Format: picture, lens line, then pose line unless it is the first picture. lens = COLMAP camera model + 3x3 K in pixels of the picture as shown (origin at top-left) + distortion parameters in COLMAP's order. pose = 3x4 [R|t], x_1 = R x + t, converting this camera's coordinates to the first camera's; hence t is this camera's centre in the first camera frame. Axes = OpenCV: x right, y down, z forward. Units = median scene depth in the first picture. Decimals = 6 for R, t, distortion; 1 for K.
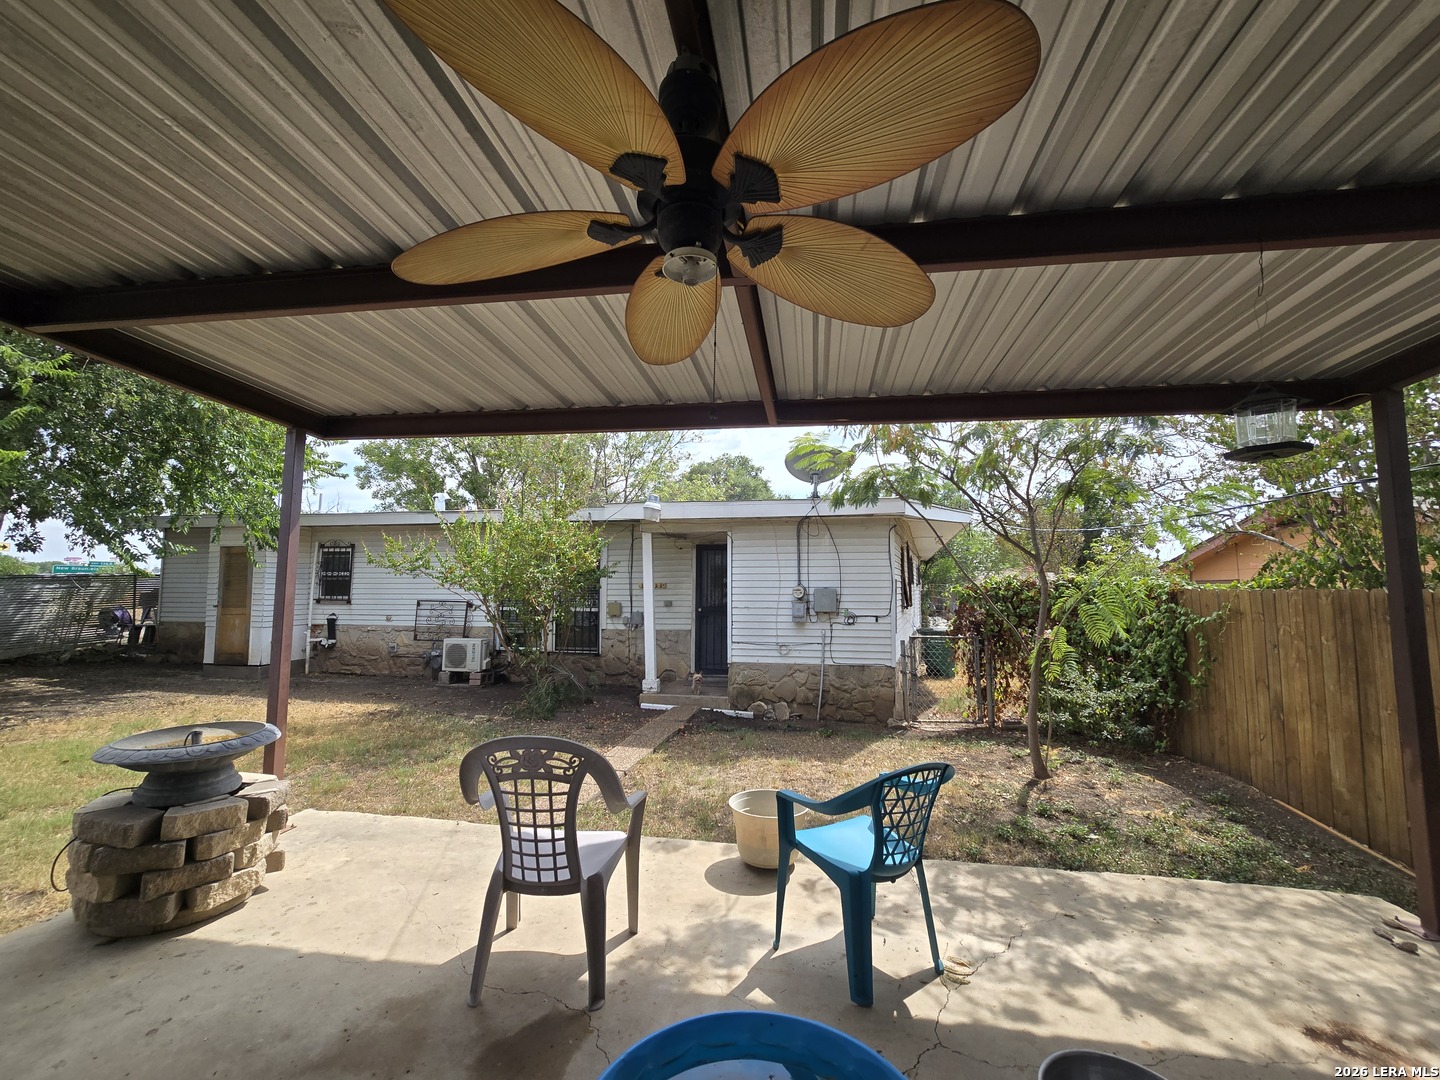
lens RADIAL K [[585.8, 0, 725.1], [0, 585.8, 542.2], [0, 0, 1]] dist [-0.003136, -0.000398]
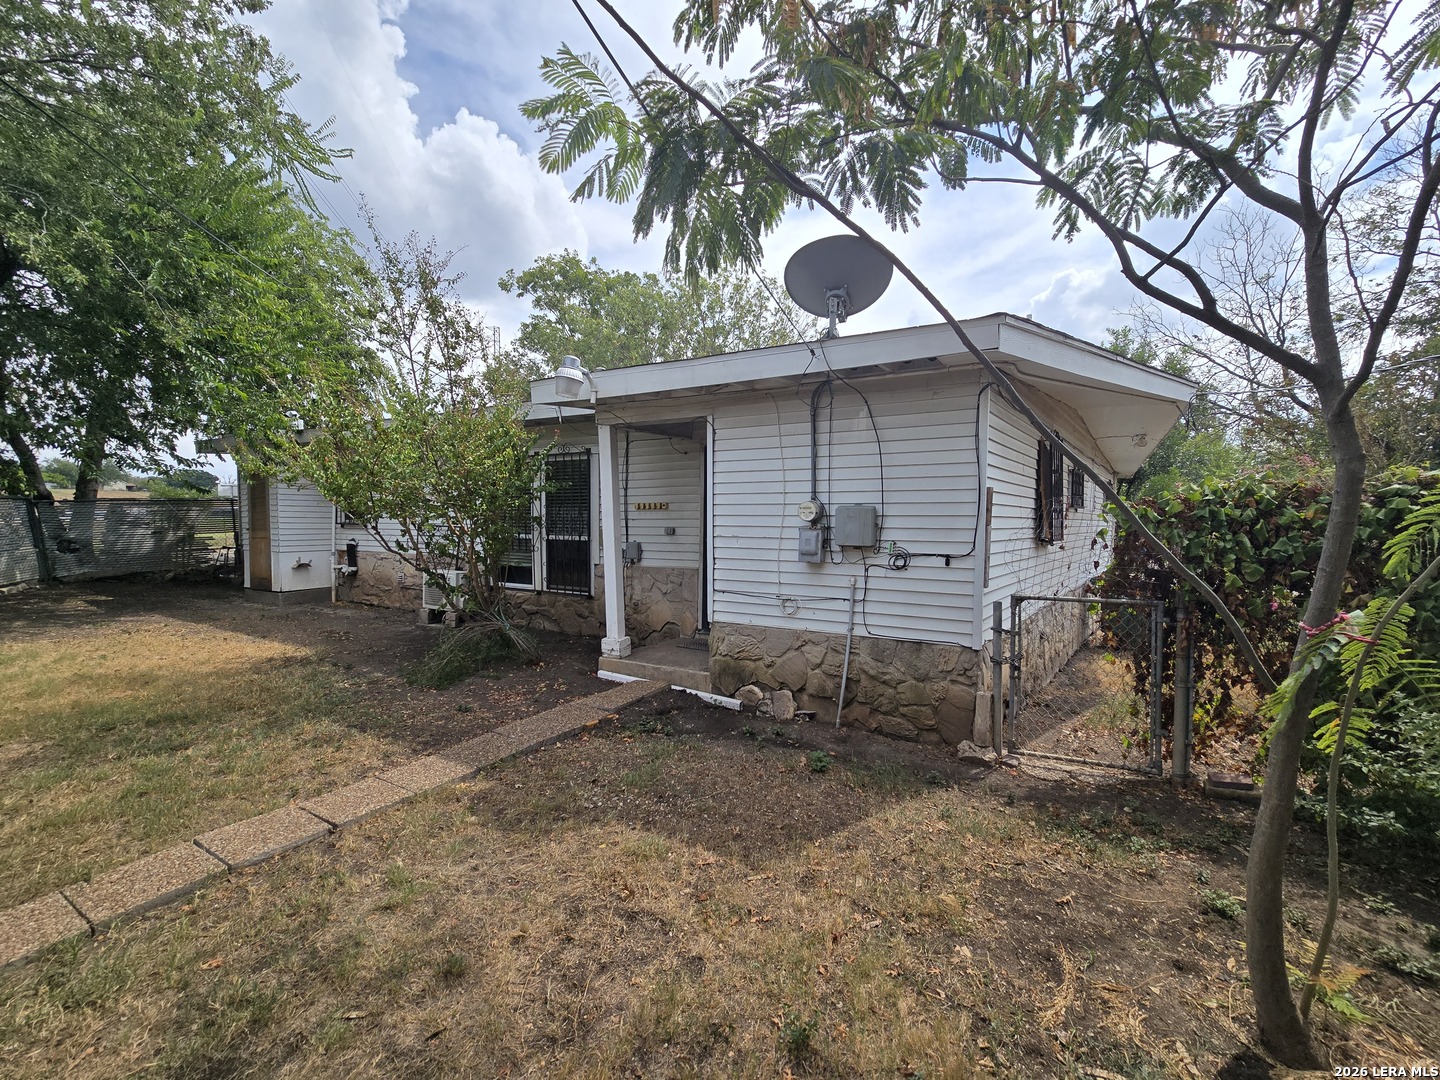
lens RADIAL K [[585.8, 0, 725.1], [0, 585.8, 542.2], [0, 0, 1]] dist [-0.003136, -0.000398]
pose [[0.951102, 0.016839, -0.308417, 0.225635], [0.017623, 0.993928, 0.108614, 0.050194], [0.308373, -0.108739, 0.945030, 0.415364]]
